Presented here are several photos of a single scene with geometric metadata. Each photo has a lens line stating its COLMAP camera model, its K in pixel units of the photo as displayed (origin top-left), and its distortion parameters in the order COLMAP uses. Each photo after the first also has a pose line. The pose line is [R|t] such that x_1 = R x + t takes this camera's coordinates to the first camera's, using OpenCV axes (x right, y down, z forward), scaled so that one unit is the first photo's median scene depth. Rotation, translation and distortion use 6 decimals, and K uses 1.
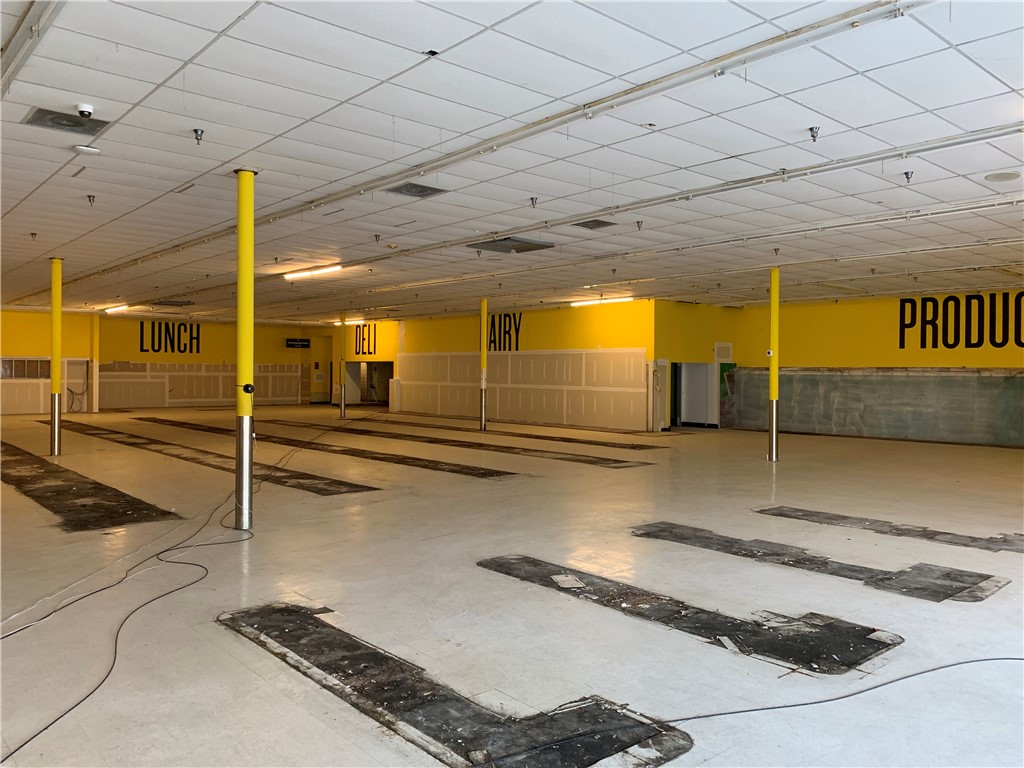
lens RADIAL K [[780.1, 0, 510.8], [0, 780.1, 378.6], [0, 0, 1]] dist [0.059617, -0.071327]
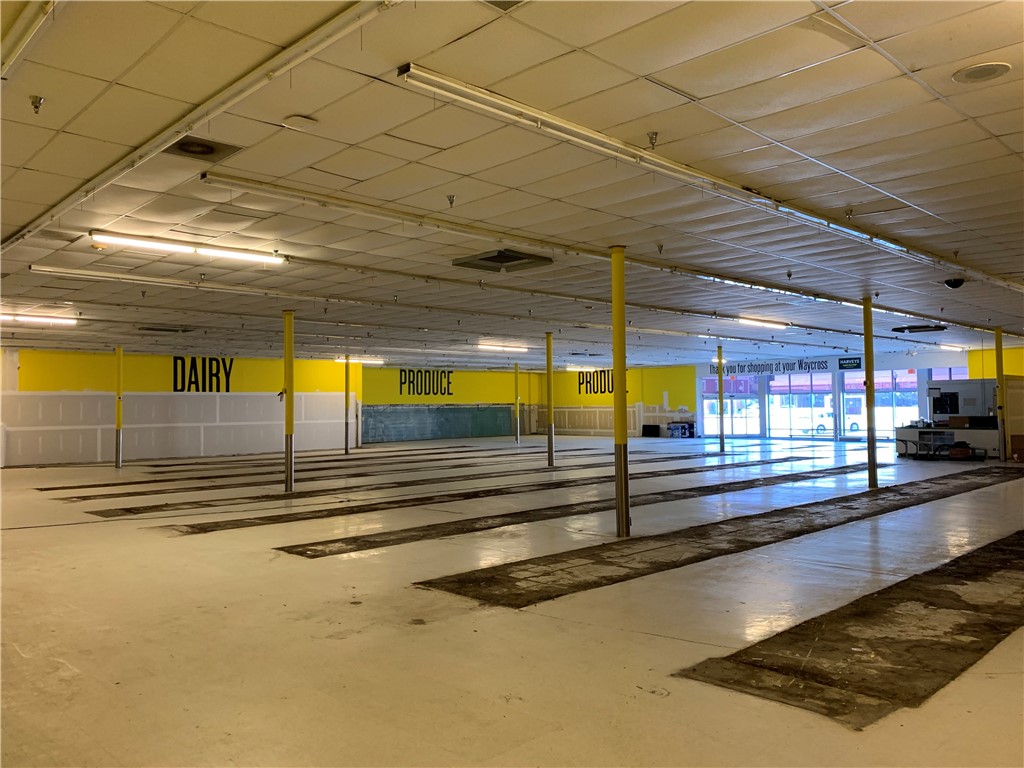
lens RADIAL K [[780.1, 0, 510.8], [0, 780.1, 378.6], [0, 0, 1]] dist [0.059617, -0.071327]
pose [[-0.052704, 0.027169, 0.998240, -3.621646], [0.020427, 0.999450, -0.026124, -0.053949], [-0.998401, 0.019014, -0.053230, 2.061587]]
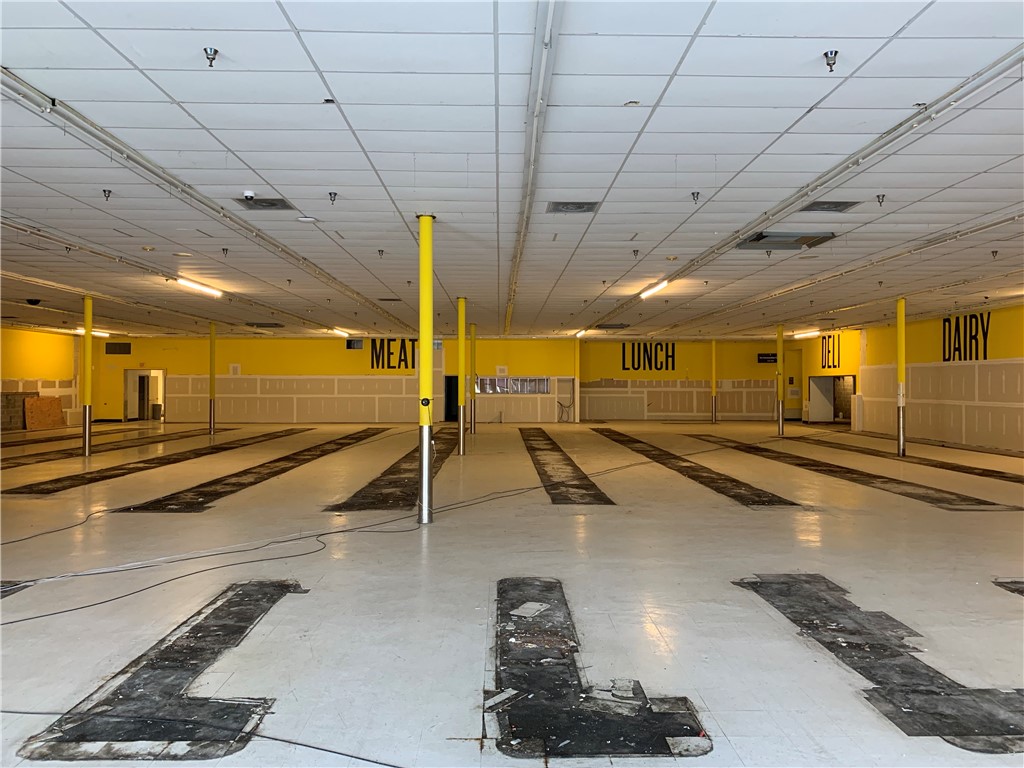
lens RADIAL K [[780.1, 0, 510.8], [0, 780.1, 378.6], [0, 0, 1]] dist [0.059617, -0.071327]
pose [[0.762710, -0.011993, -0.646630, 0.509354], [-0.000985, 0.999805, -0.019704, 0.000762], [0.646740, 0.015666, 0.762549, 0.202538]]
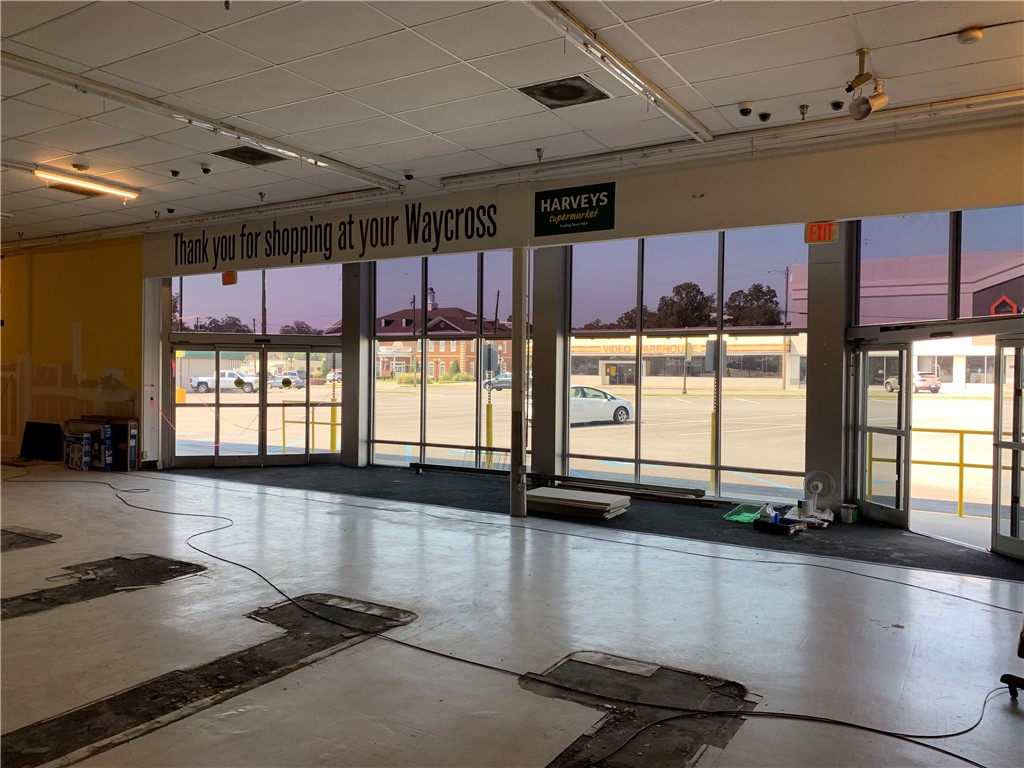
lens RADIAL K [[780.1, 0, 510.8], [0, 780.1, 378.6], [0, 0, 1]] dist [0.059617, -0.071327]
pose [[-0.294370, -0.023443, 0.955404, -0.625186], [-0.006913, 0.999725, 0.022401, -0.009065], [-0.955666, -0.000011, -0.294452, 0.480618]]
